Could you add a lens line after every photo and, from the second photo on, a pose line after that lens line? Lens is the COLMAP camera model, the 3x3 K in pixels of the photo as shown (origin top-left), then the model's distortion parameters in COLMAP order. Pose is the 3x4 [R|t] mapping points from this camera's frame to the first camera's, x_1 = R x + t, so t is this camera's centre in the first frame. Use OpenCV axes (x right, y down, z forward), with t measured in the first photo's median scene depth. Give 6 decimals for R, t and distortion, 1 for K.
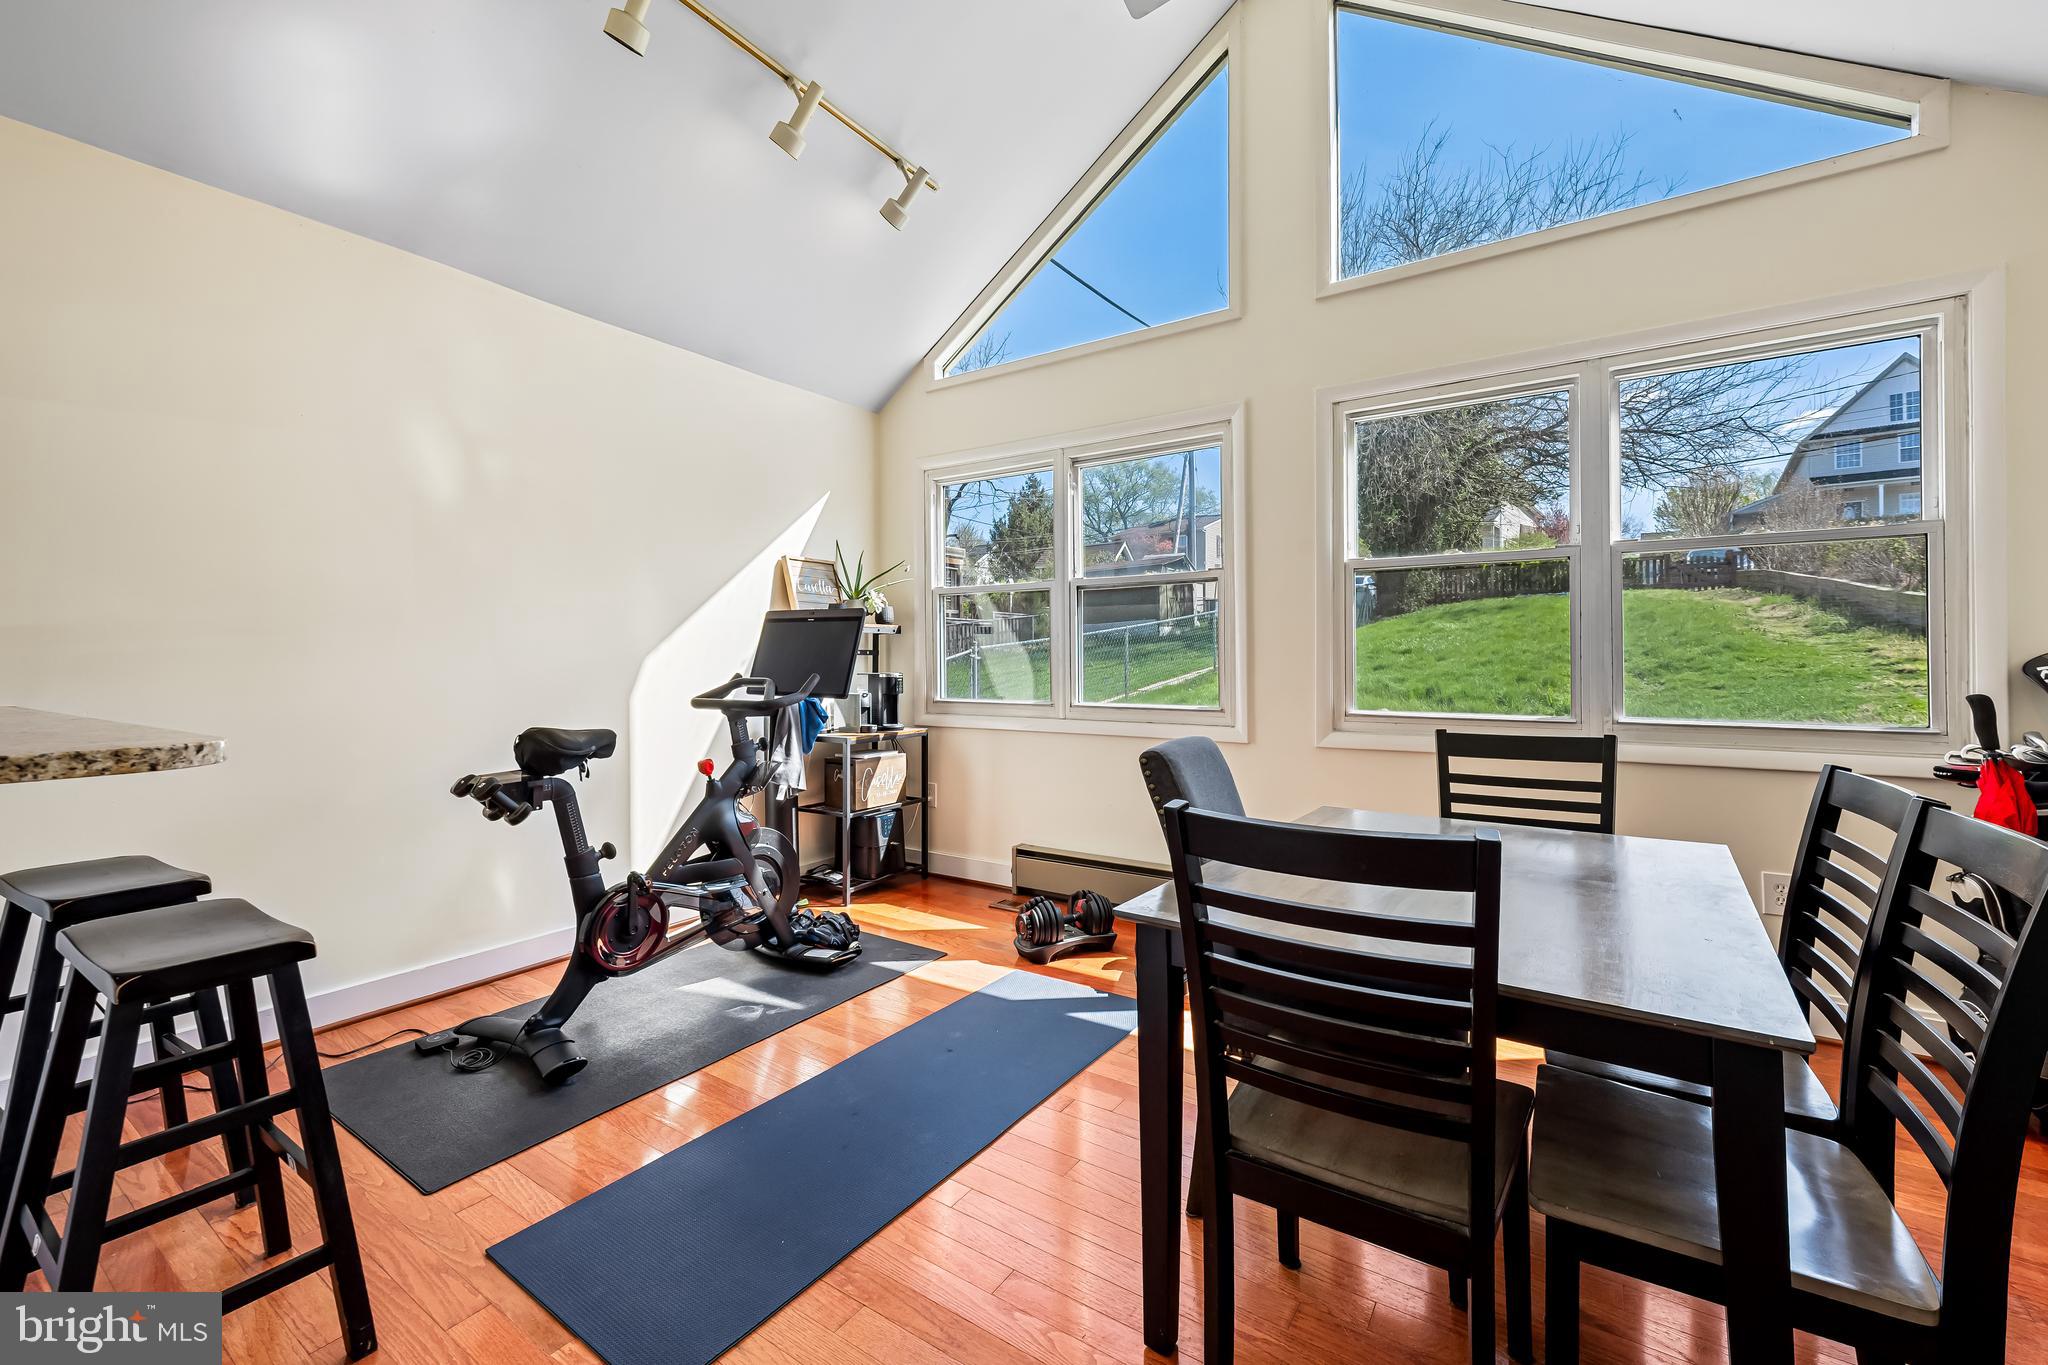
lens RADIAL K [[832.4, 0, 1032.7], [0, 832.4, 651.3], [0, 0, 1]] dist [0.001857, -0.000063]
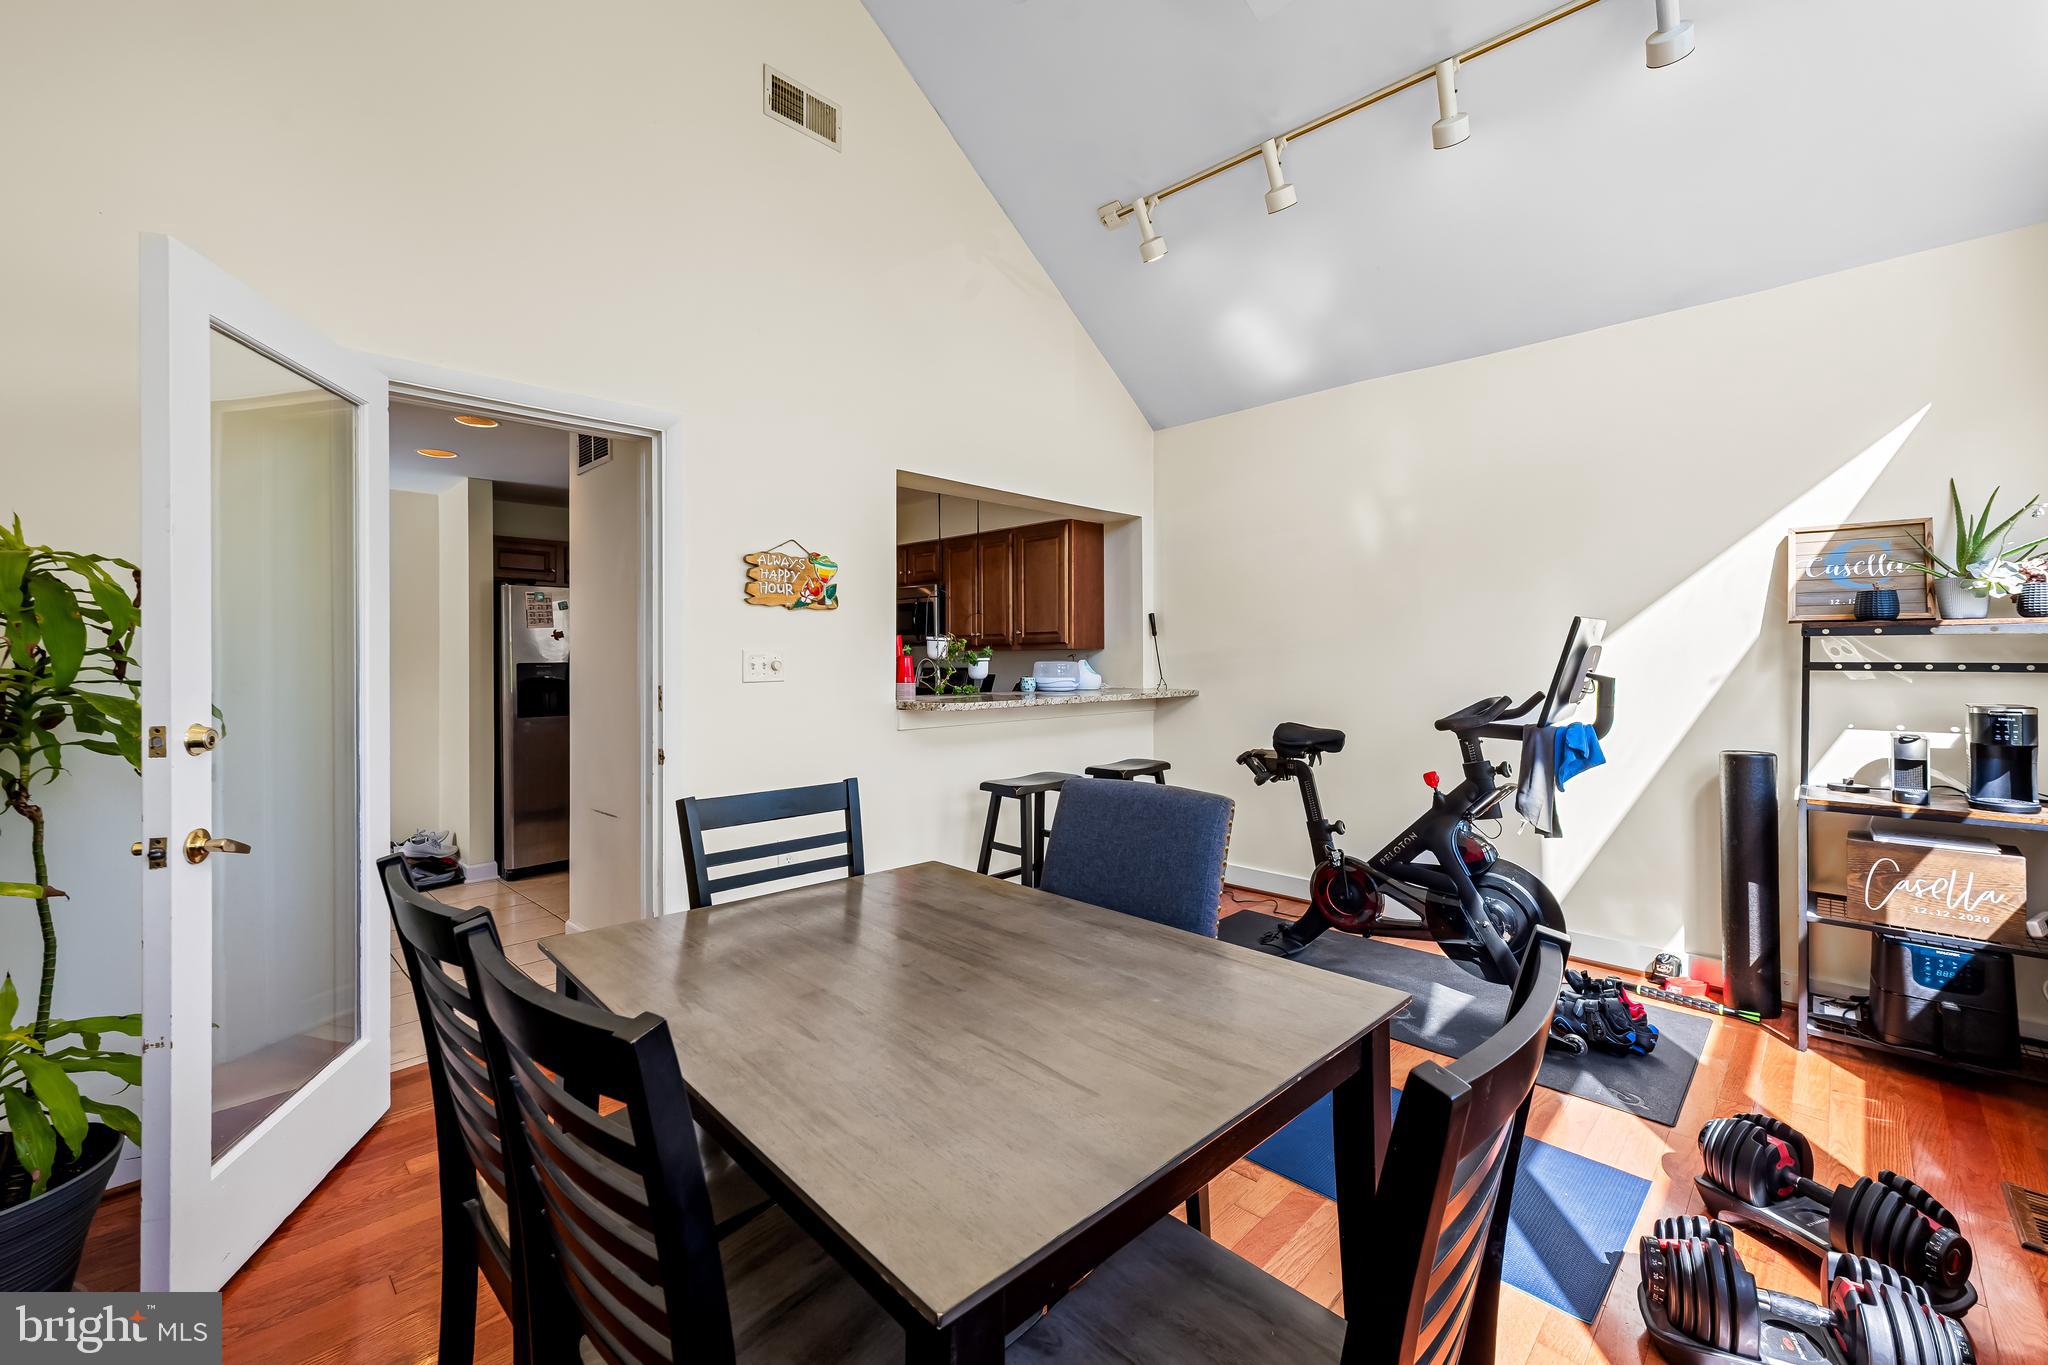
lens RADIAL K [[832.4, 0, 1032.7], [0, 832.4, 651.3], [0, 0, 1]] dist [0.001857, -0.000063]
pose [[-0.177349, -0.002866, -0.984144, 0.723859], [0.010919, 0.999928, -0.004879, -0.021243], [0.984087, -0.011611, -0.177305, 0.699410]]
